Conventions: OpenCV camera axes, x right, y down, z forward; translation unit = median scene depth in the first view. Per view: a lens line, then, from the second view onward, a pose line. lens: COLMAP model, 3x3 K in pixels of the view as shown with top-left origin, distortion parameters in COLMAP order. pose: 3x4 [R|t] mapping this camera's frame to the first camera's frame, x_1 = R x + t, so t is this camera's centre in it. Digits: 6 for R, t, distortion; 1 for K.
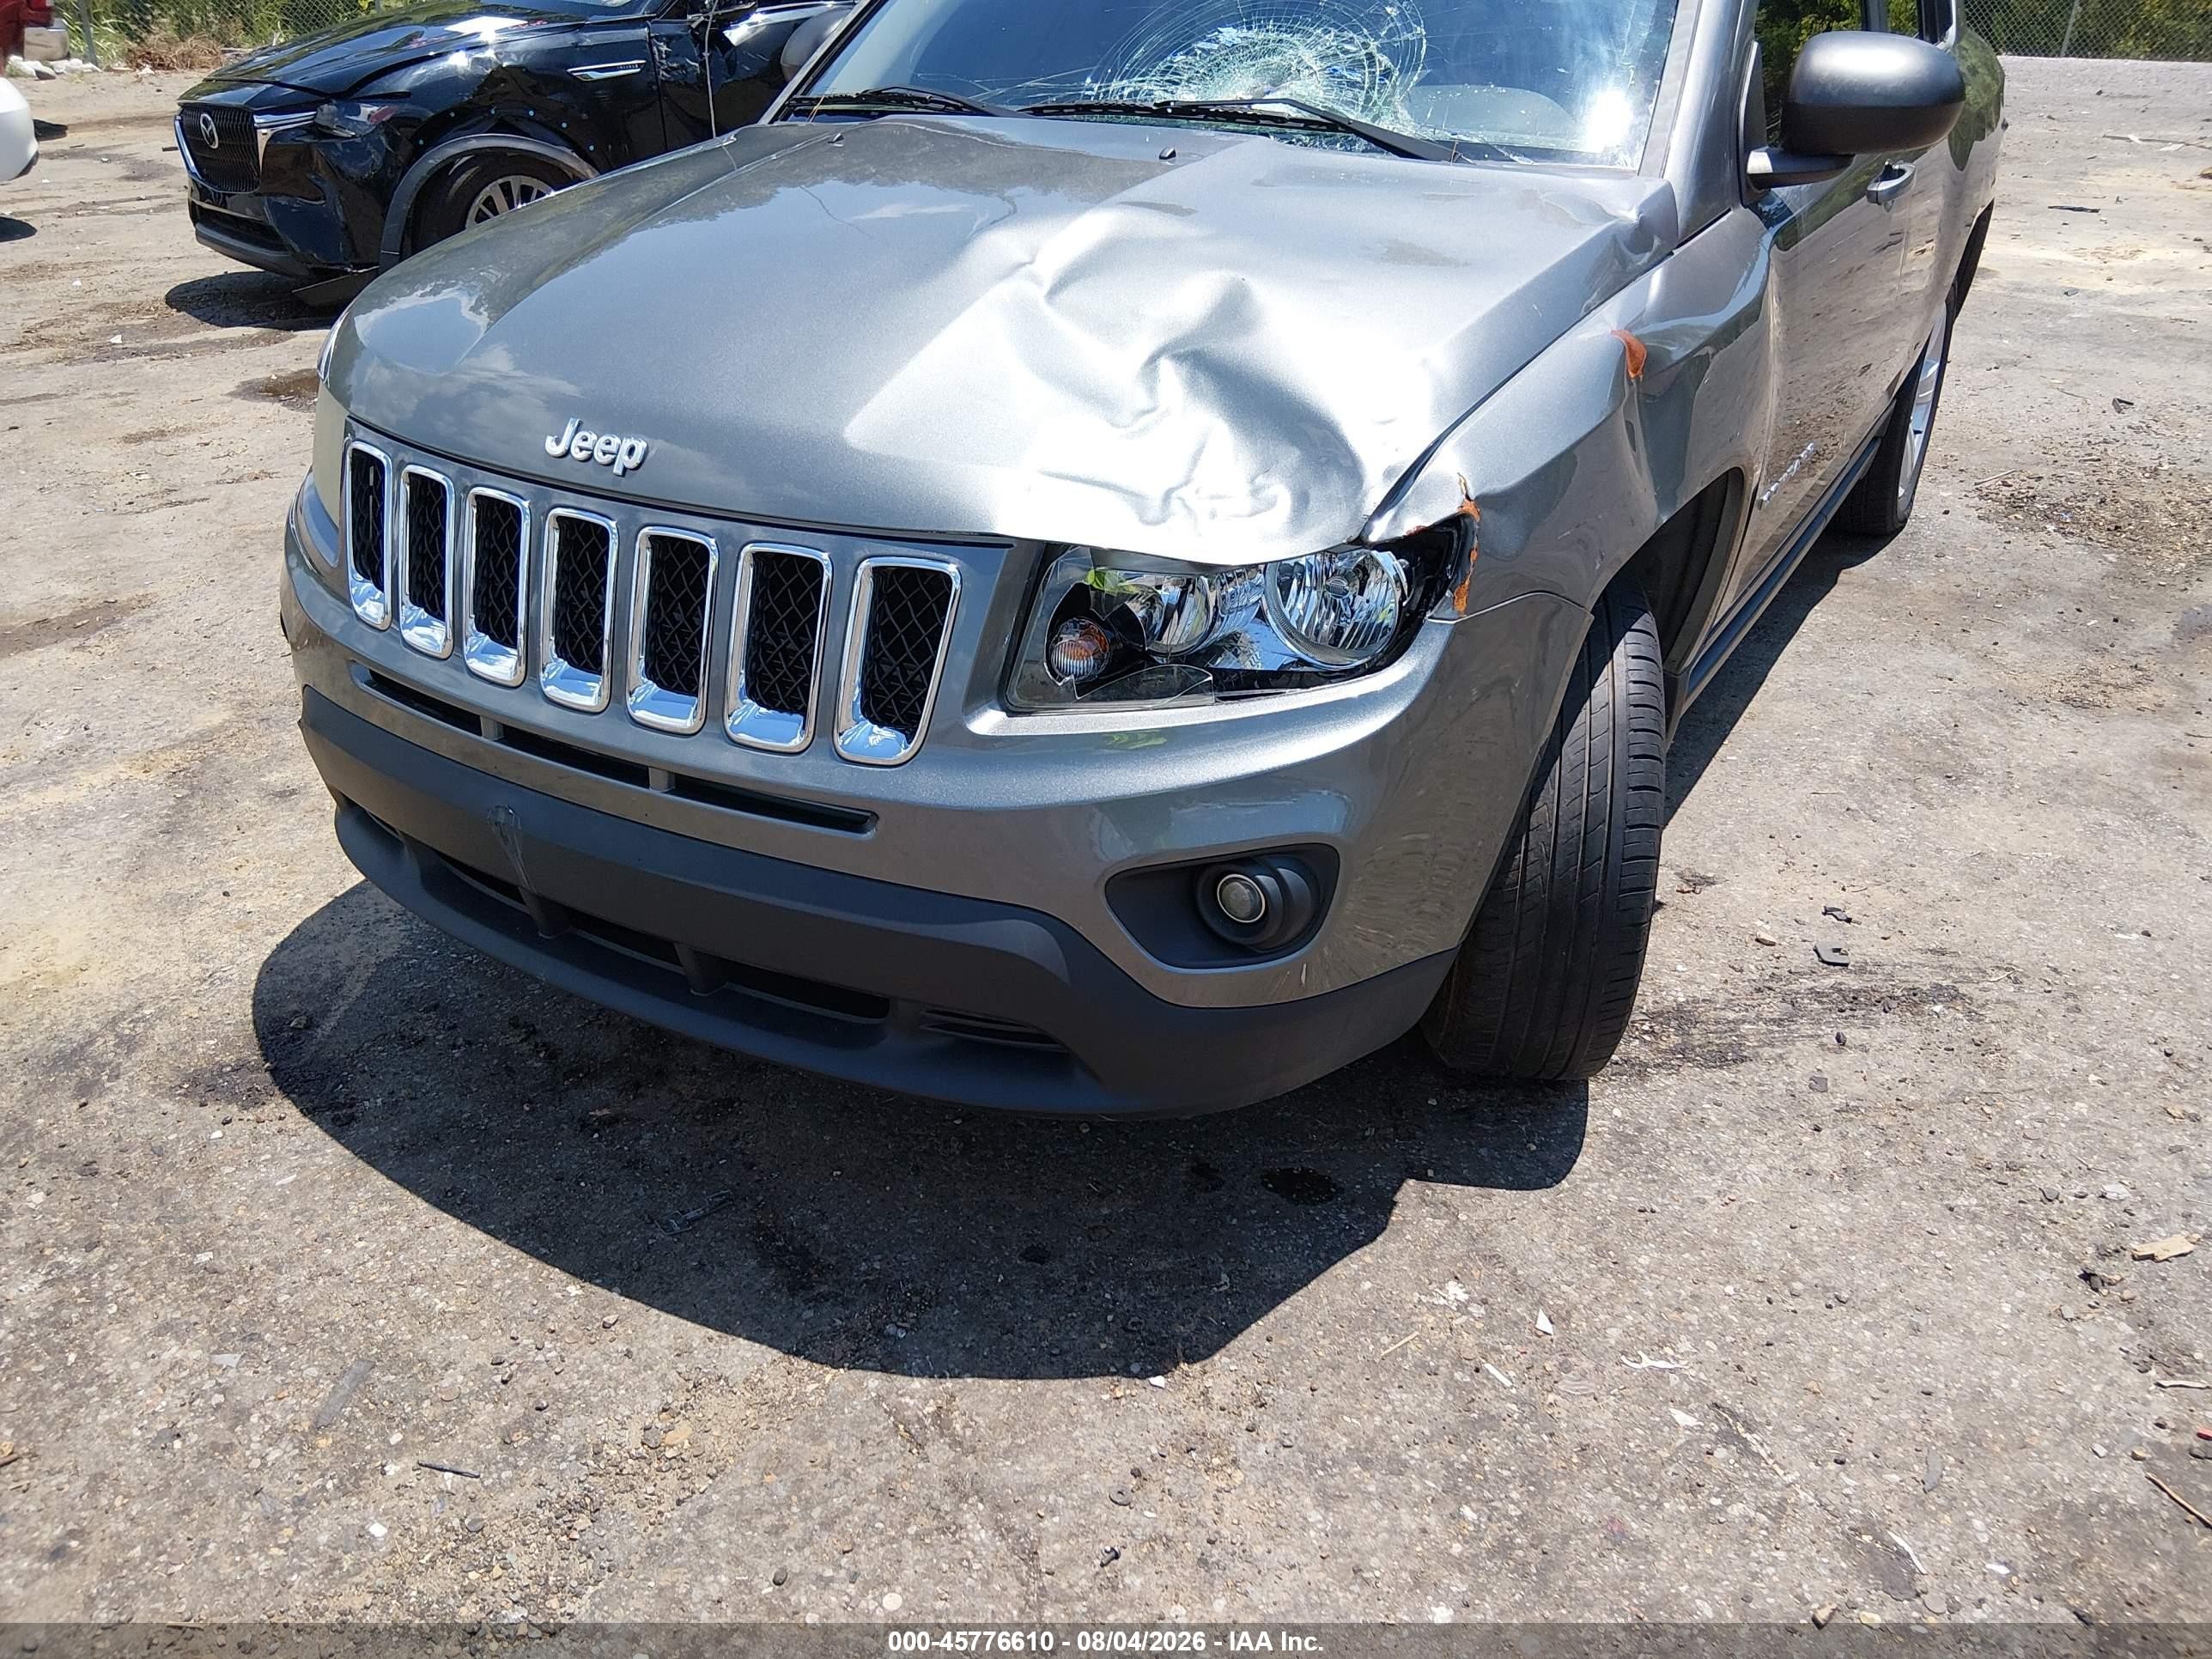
lens RADIAL K [[1682.3, 0, 1073.2], [0, 1682.3, 870.2], [0, 0, 1]] dist [0.038275, -0.088232]
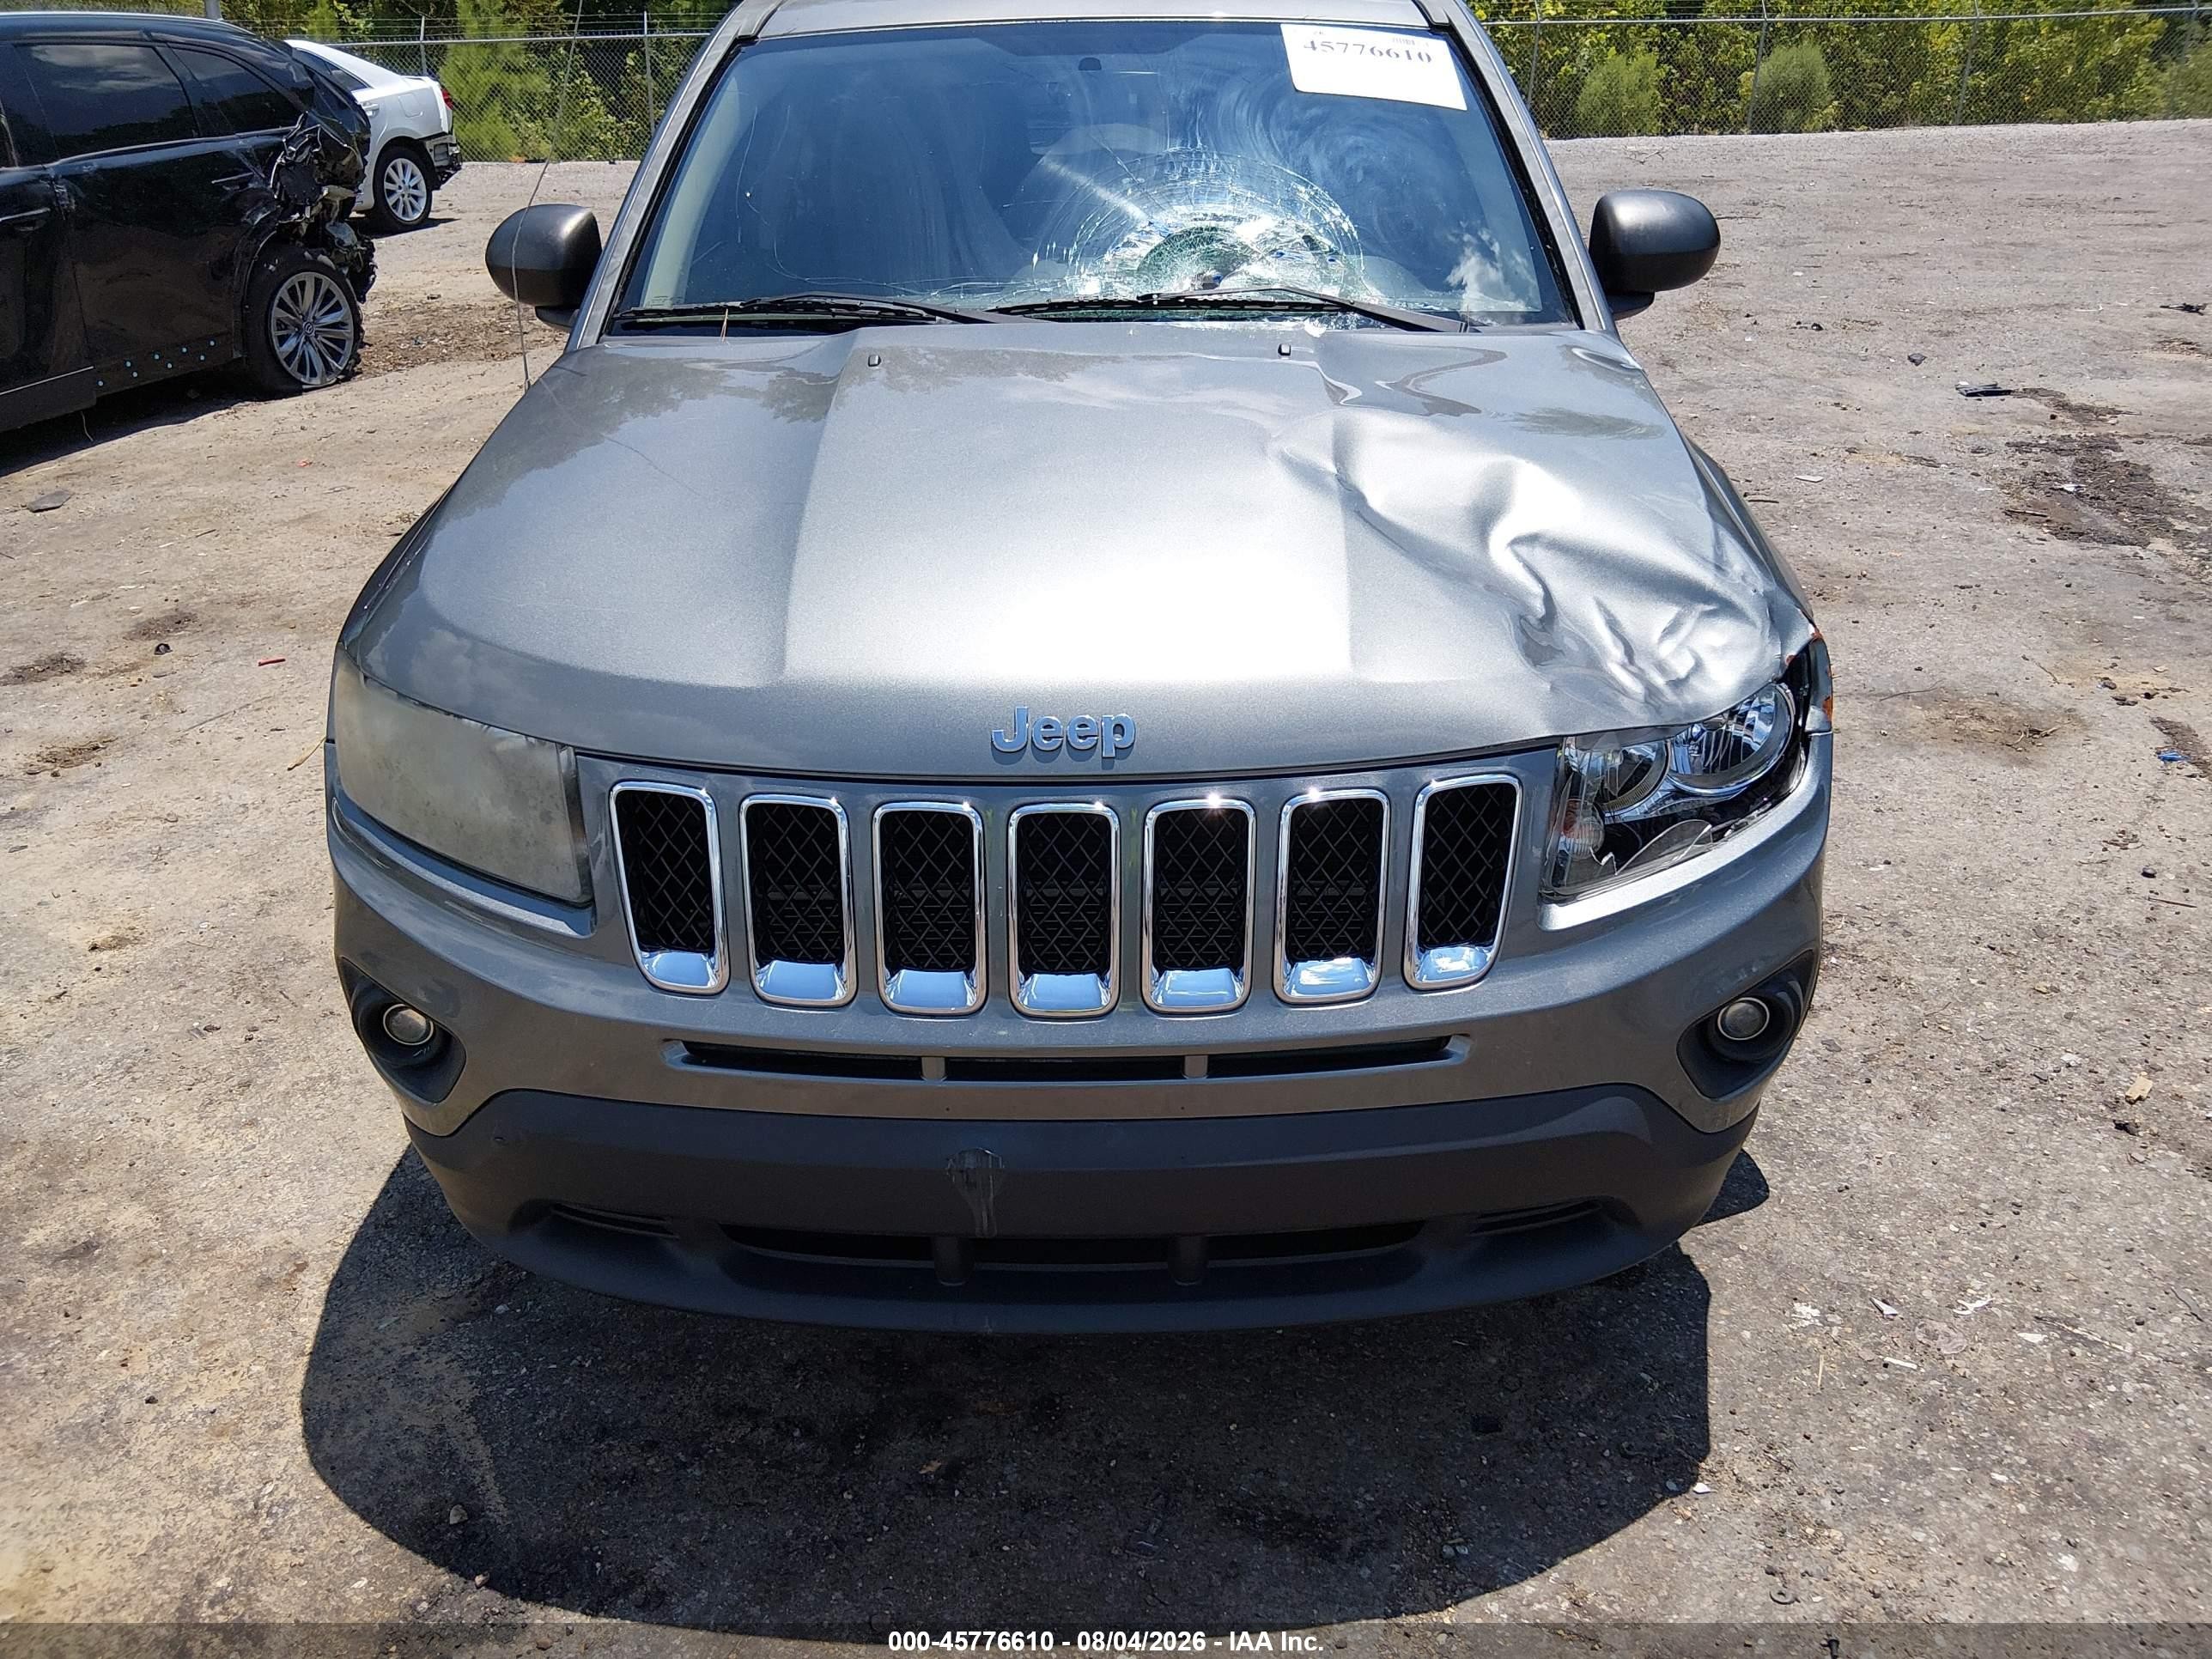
lens RADIAL K [[1682.3, 0, 1111.1], [0, 1682.3, 865.8], [0, 0, 1]] dist [0.038275, -0.088232]
pose [[0.855669, -0.227946, 0.464620, -0.571344], [0.255097, 0.966905, 0.004571, -0.145265], [-0.450285, 0.114612, 0.885499, 0.164158]]
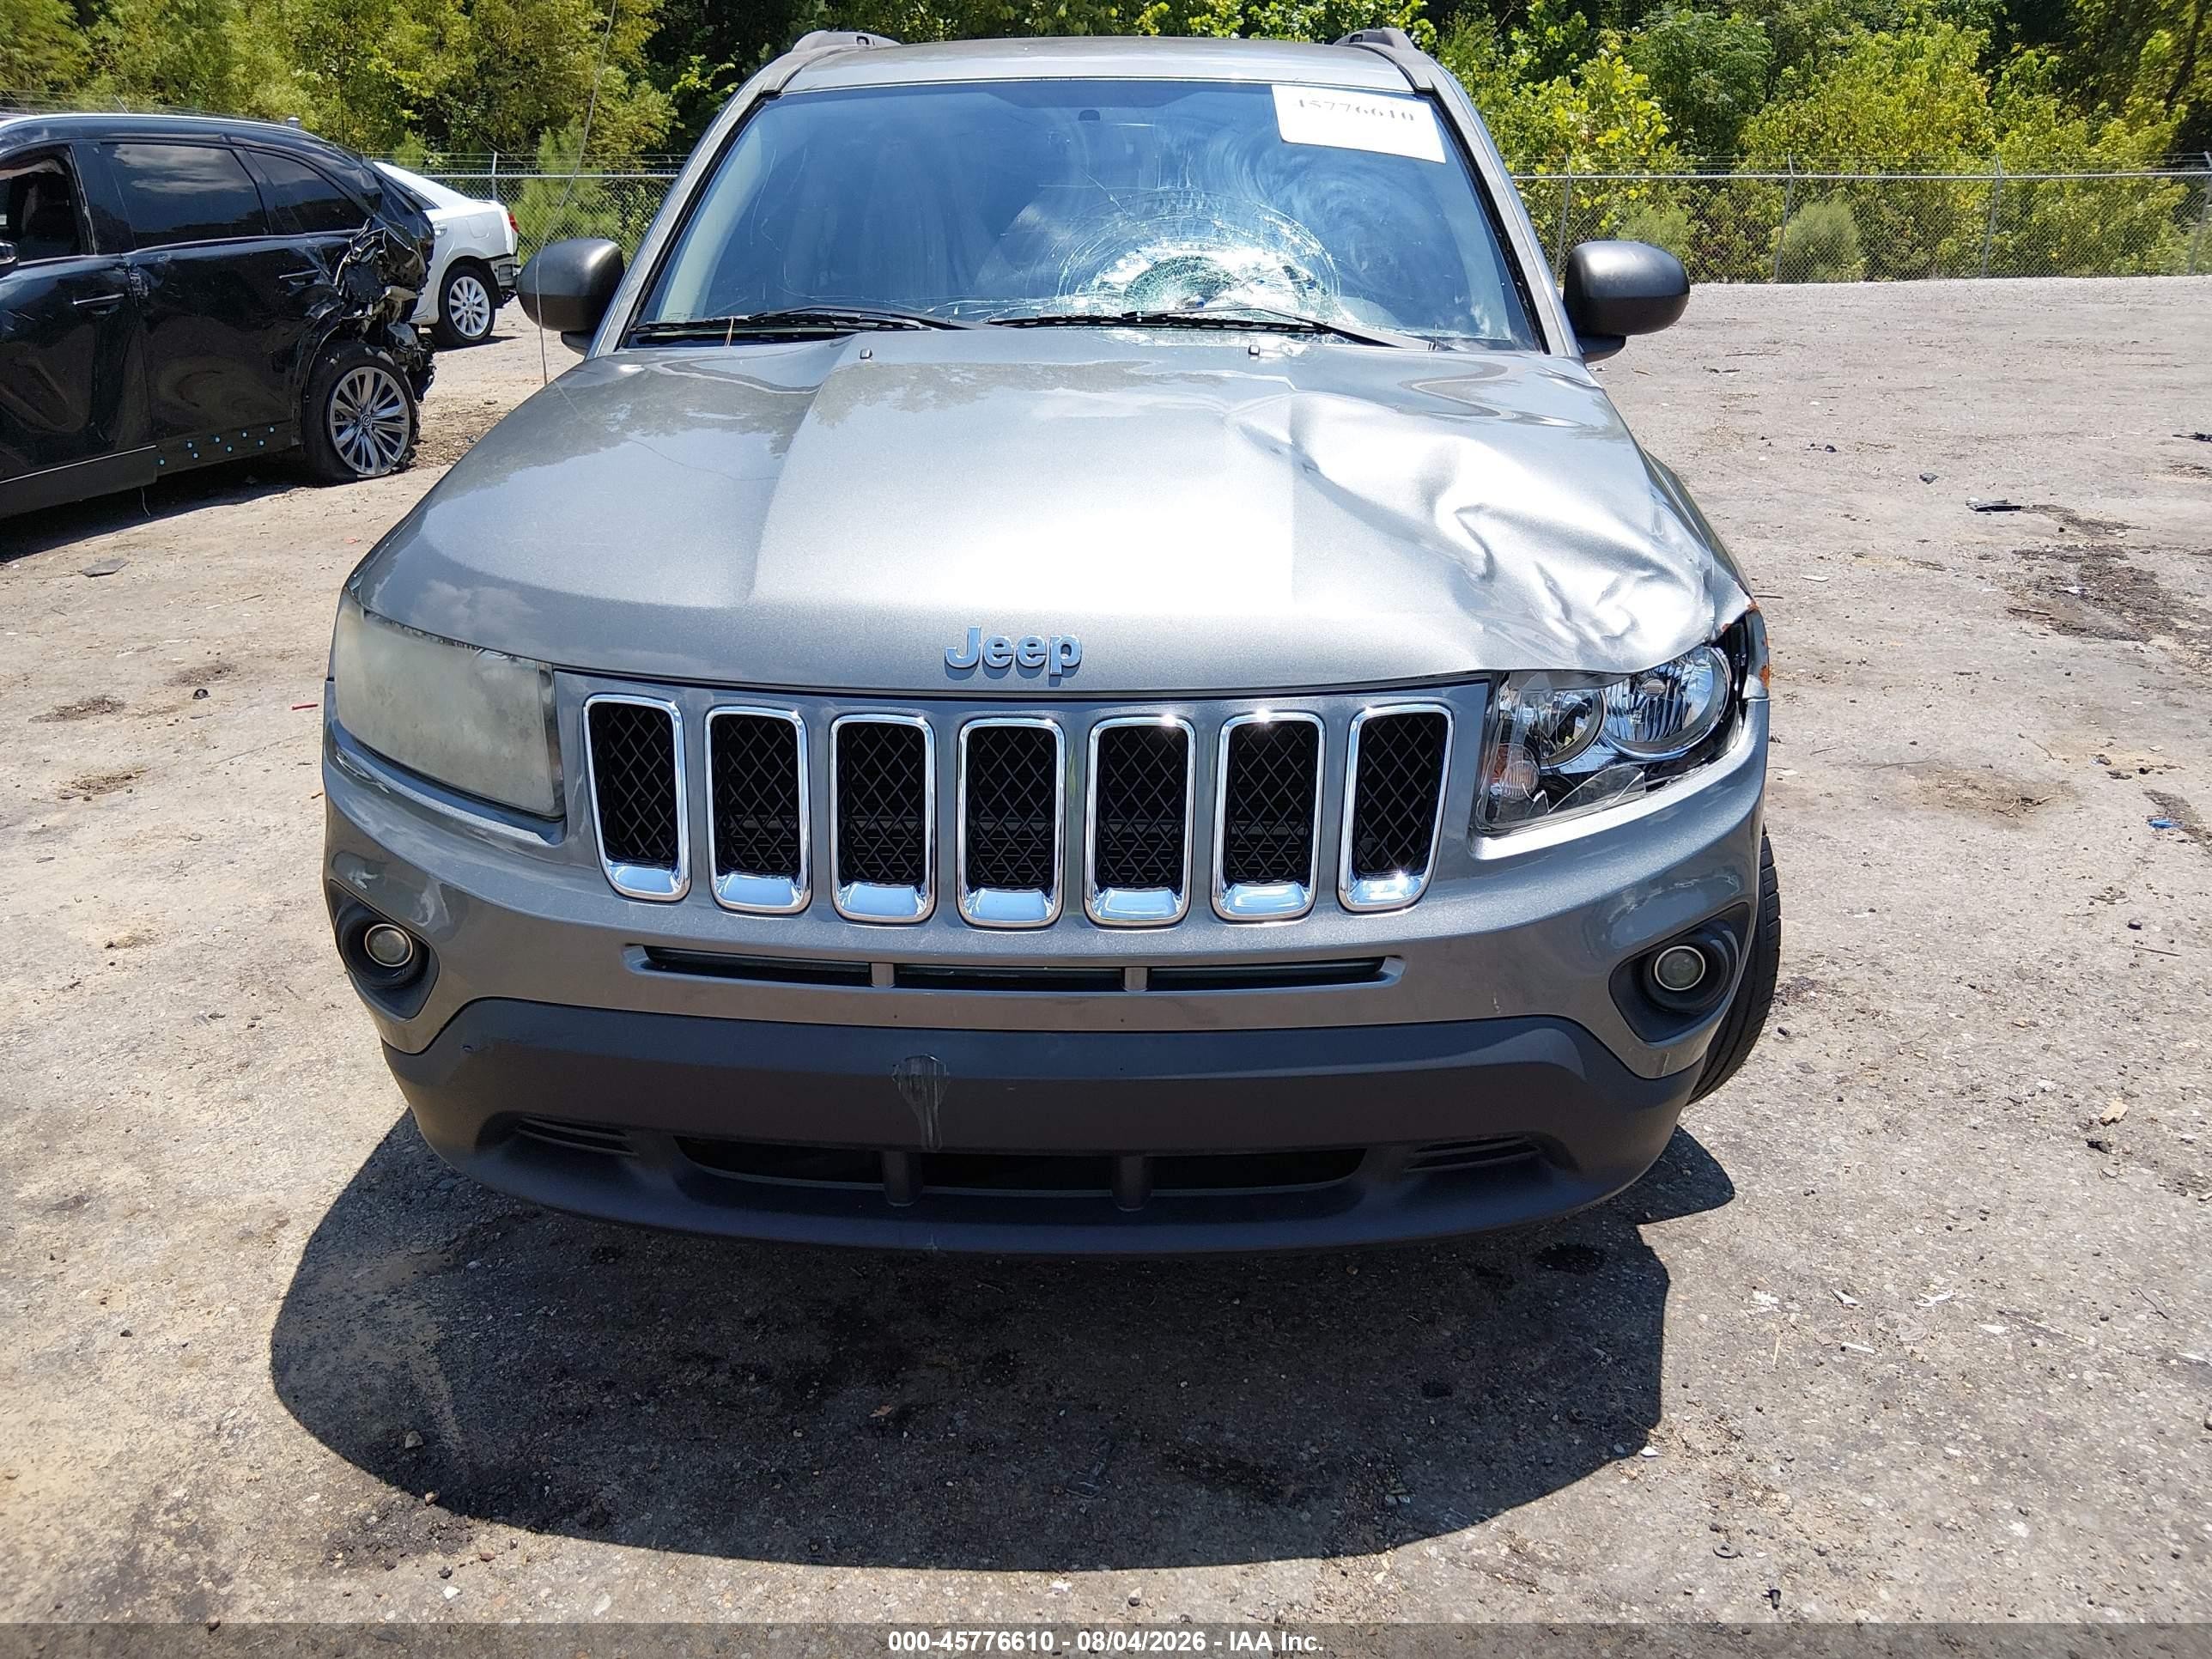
lens RADIAL K [[1682.3, 0, 1098.7], [0, 1682.3, 860.8], [0, 0, 1]] dist [0.038275, -0.088232]
pose [[0.871714, -0.170301, 0.459470, -0.573271], [0.231521, 0.969544, -0.079886, -0.040139], [-0.431872, 0.176014, 0.884593, 0.134587]]
